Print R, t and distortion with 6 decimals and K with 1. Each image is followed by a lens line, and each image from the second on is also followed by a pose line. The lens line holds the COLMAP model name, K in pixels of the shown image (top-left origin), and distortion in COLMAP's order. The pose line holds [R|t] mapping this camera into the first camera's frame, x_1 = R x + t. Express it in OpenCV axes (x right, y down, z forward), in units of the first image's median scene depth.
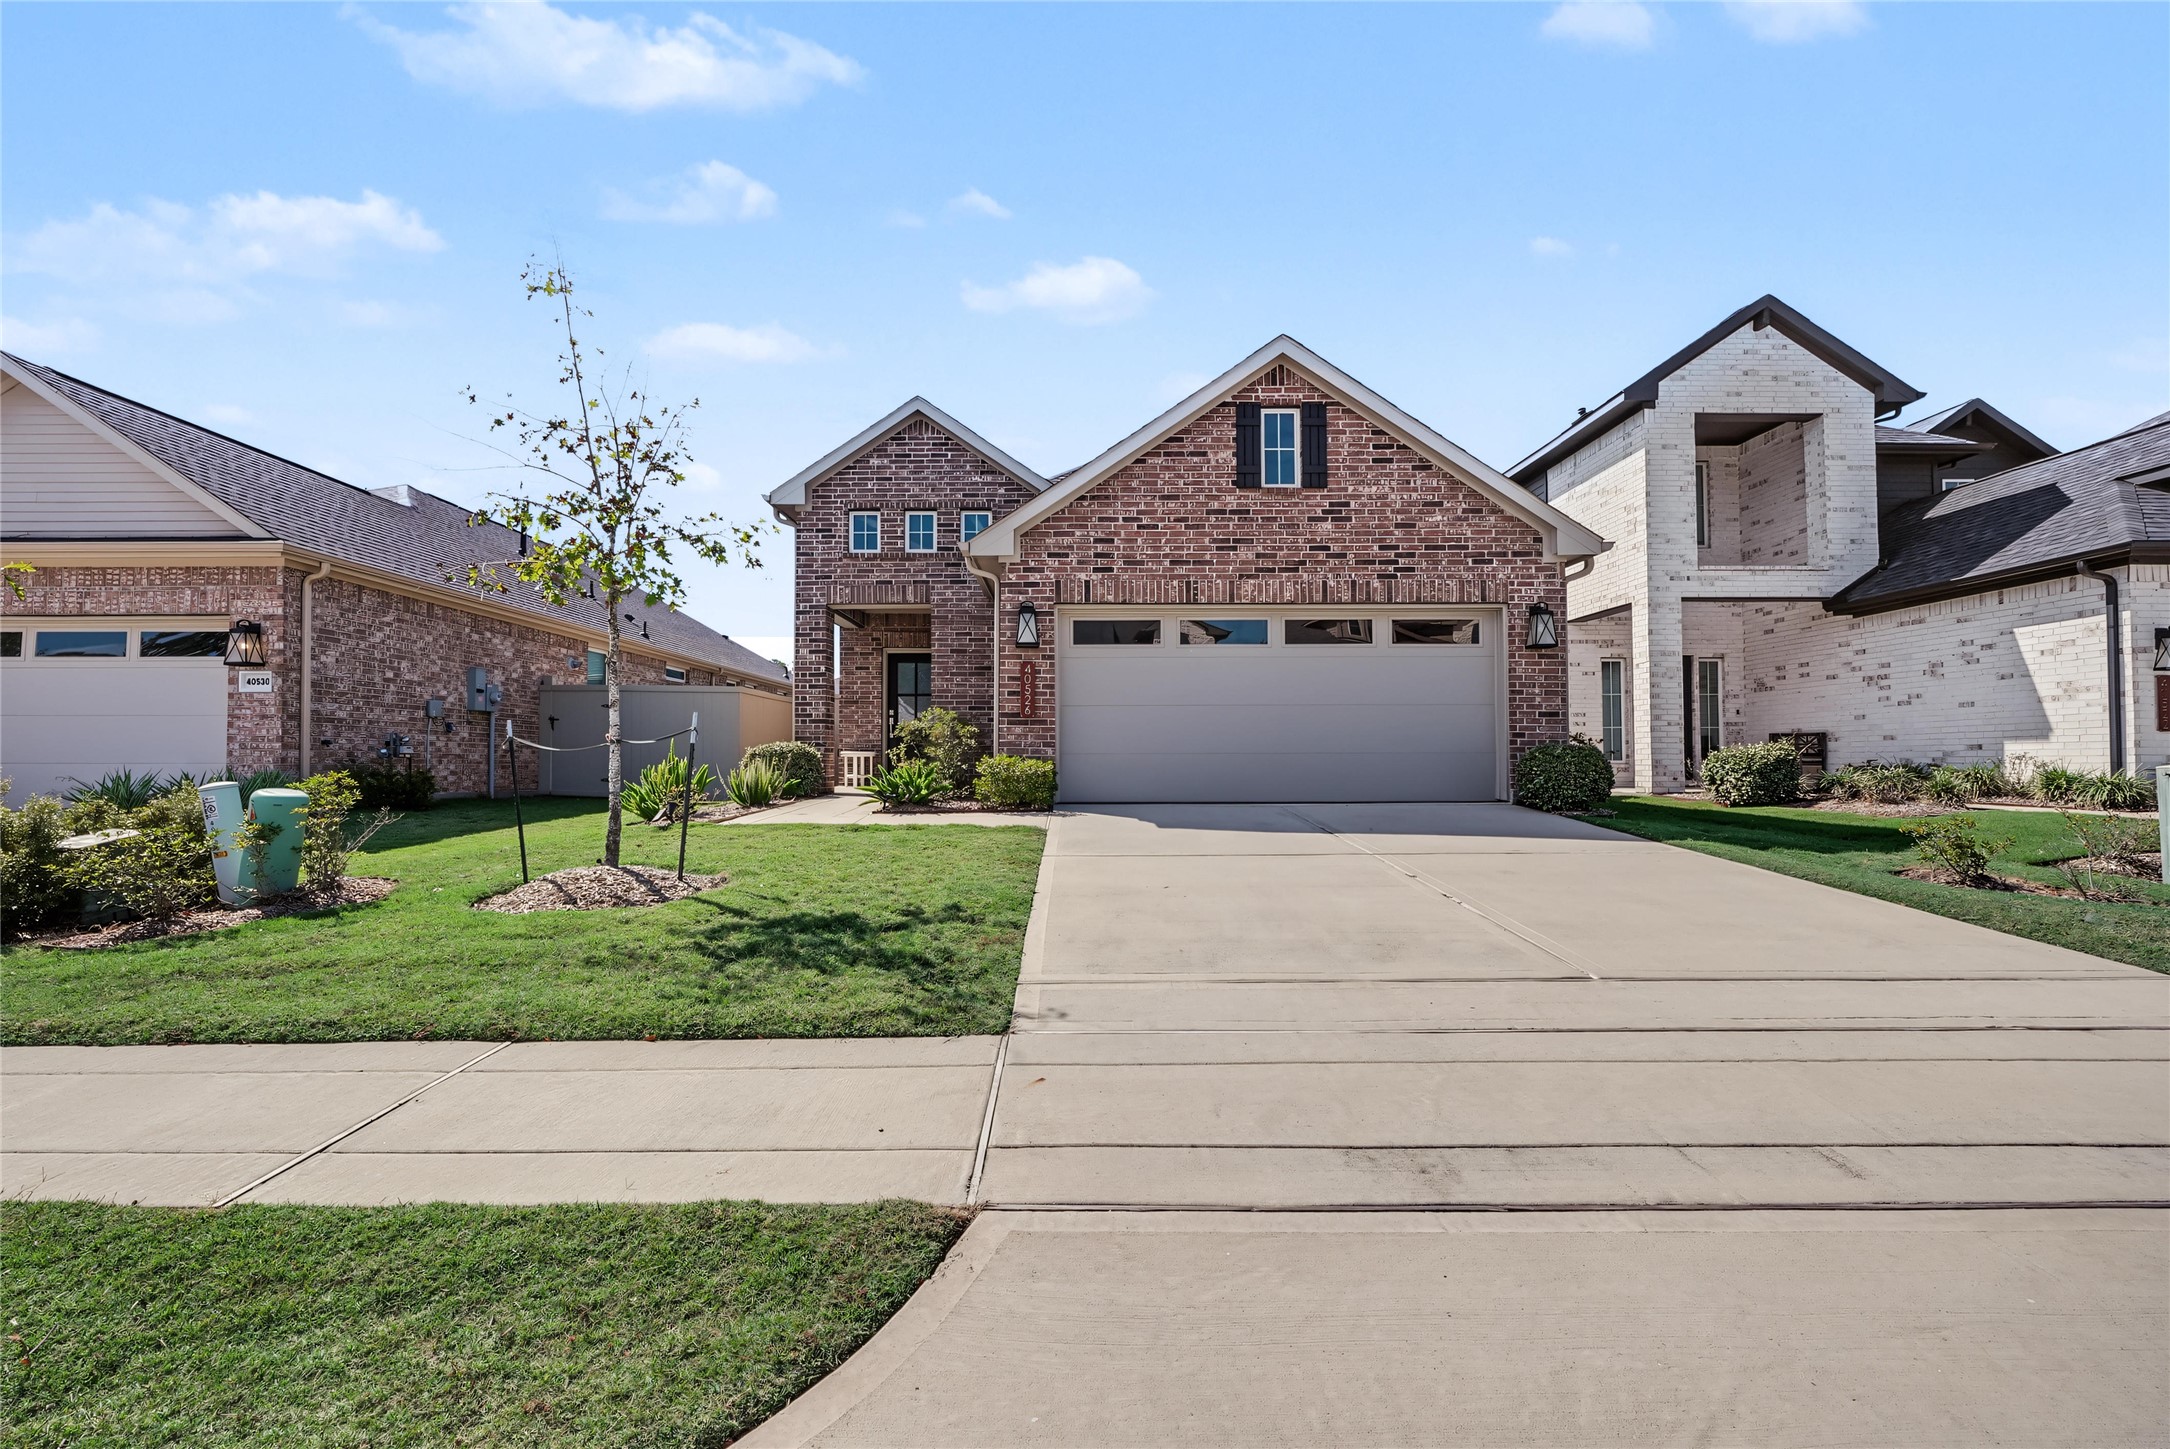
lens RADIAL K [[981.7, 0, 1063.4], [0, 981.7, 670.2], [0, 0, 1]] dist [-0.000731, -0.000617]
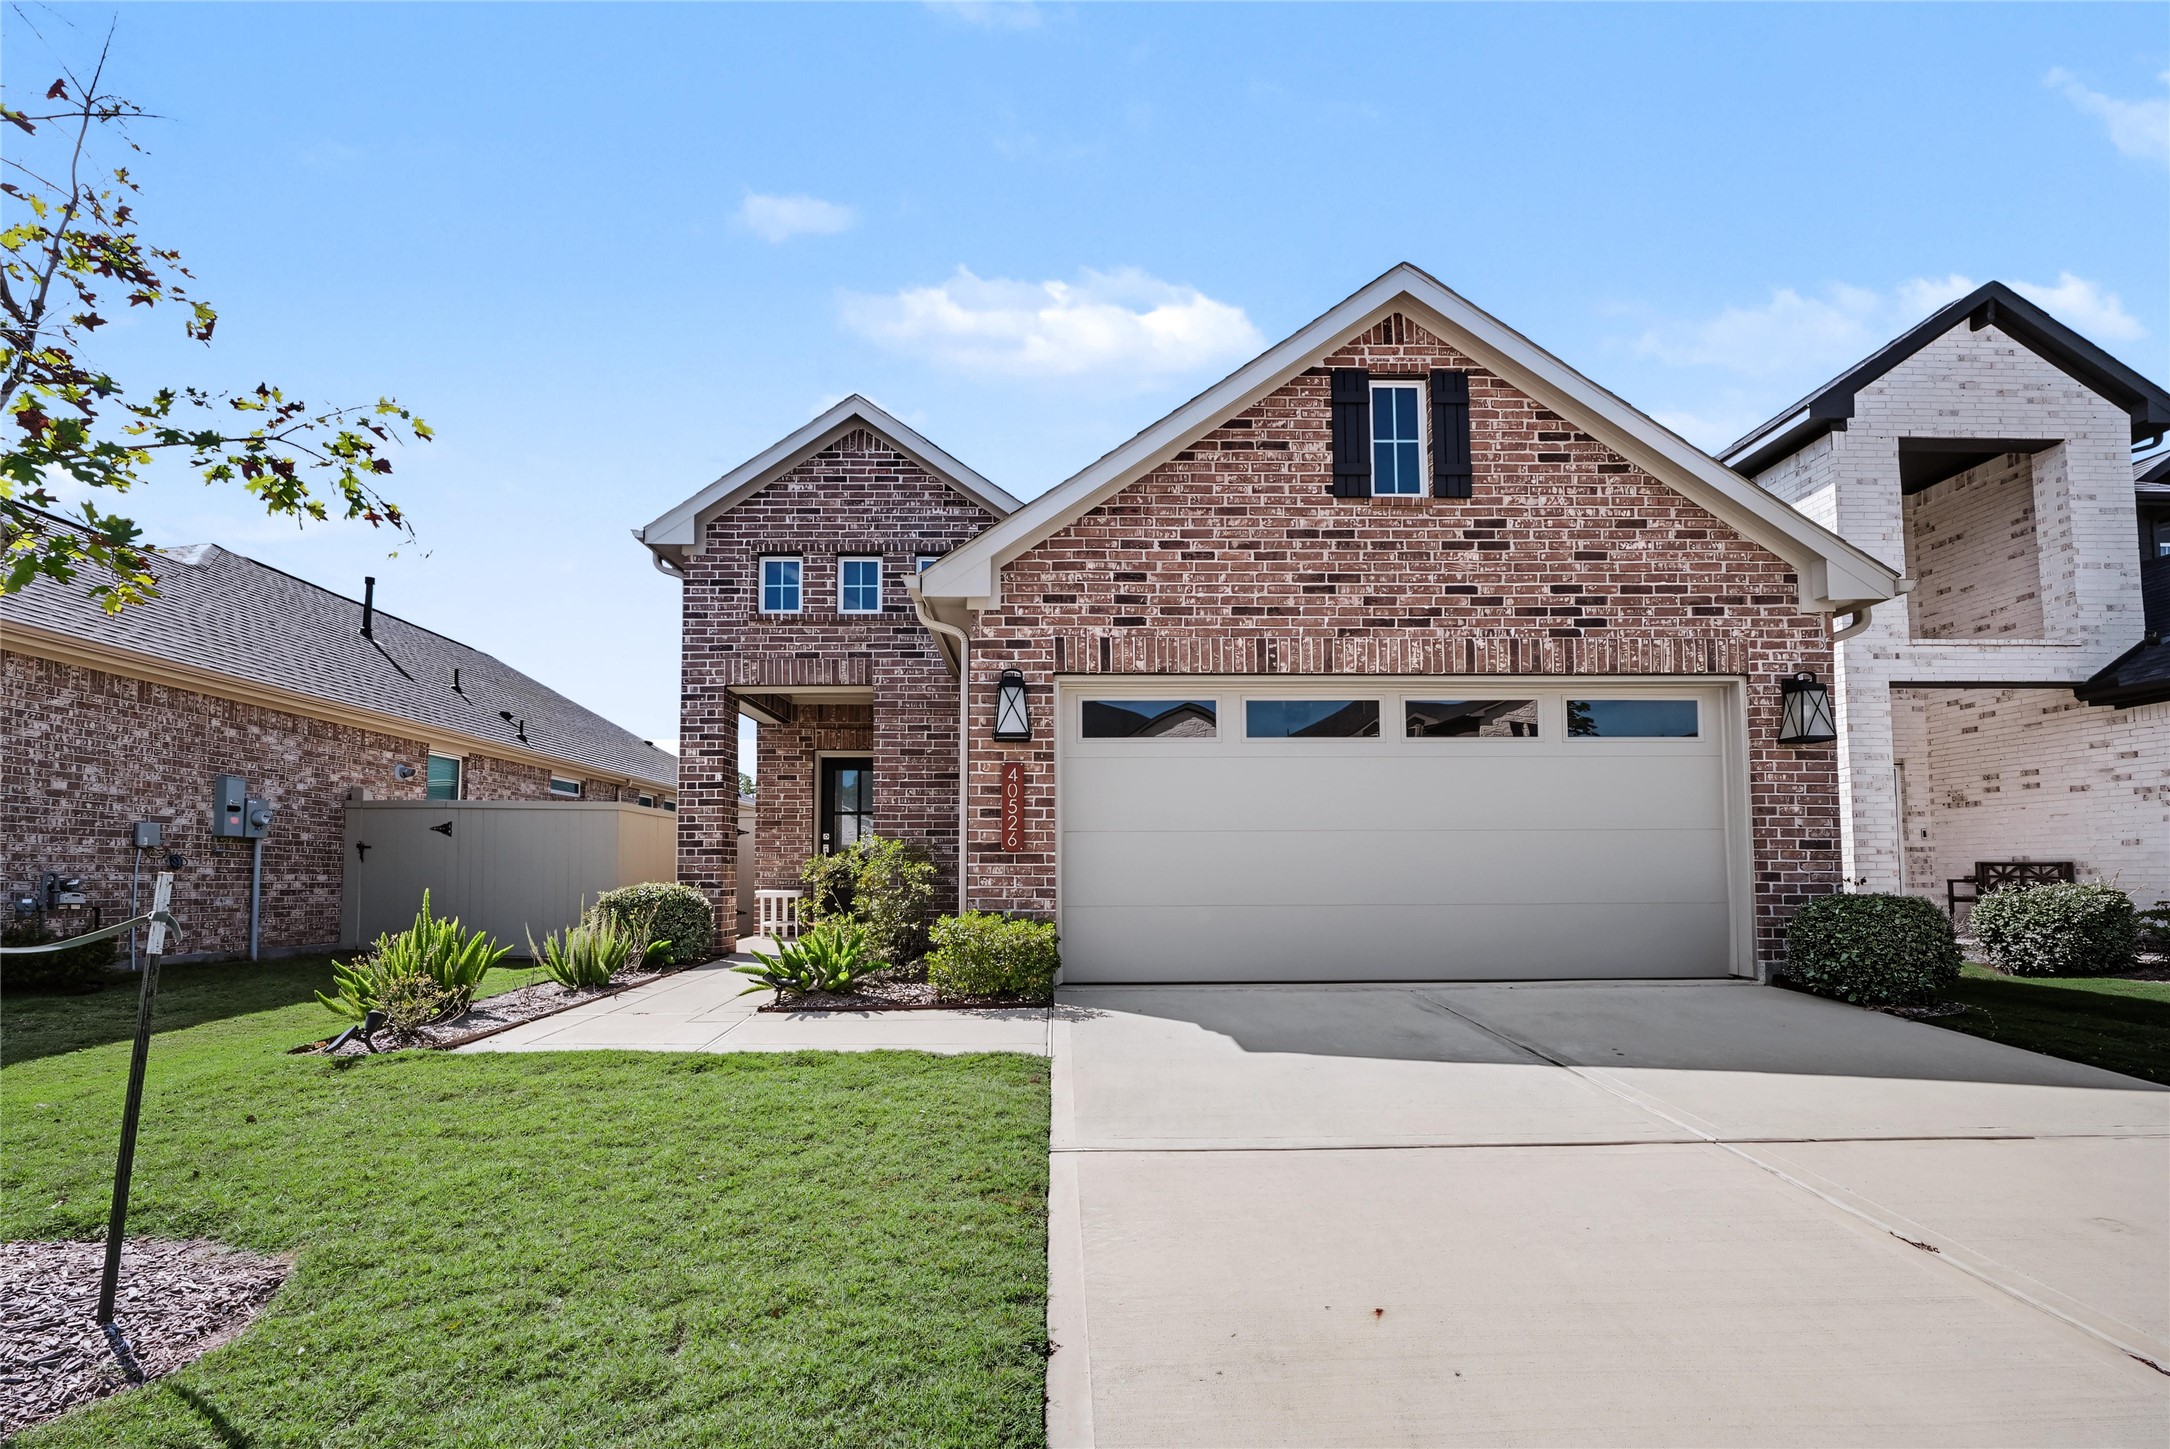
lens RADIAL K [[981.7, 0, 1073.6], [0, 981.7, 768.3], [0, 0, 1]] dist [-0.000731, -0.000617]
pose [[0.999336, 0.000412, 0.036438, -0.017069], [0.000186, 0.999865, -0.016410, 0.004083], [-0.036440, 0.016406, 0.999201, 0.309393]]
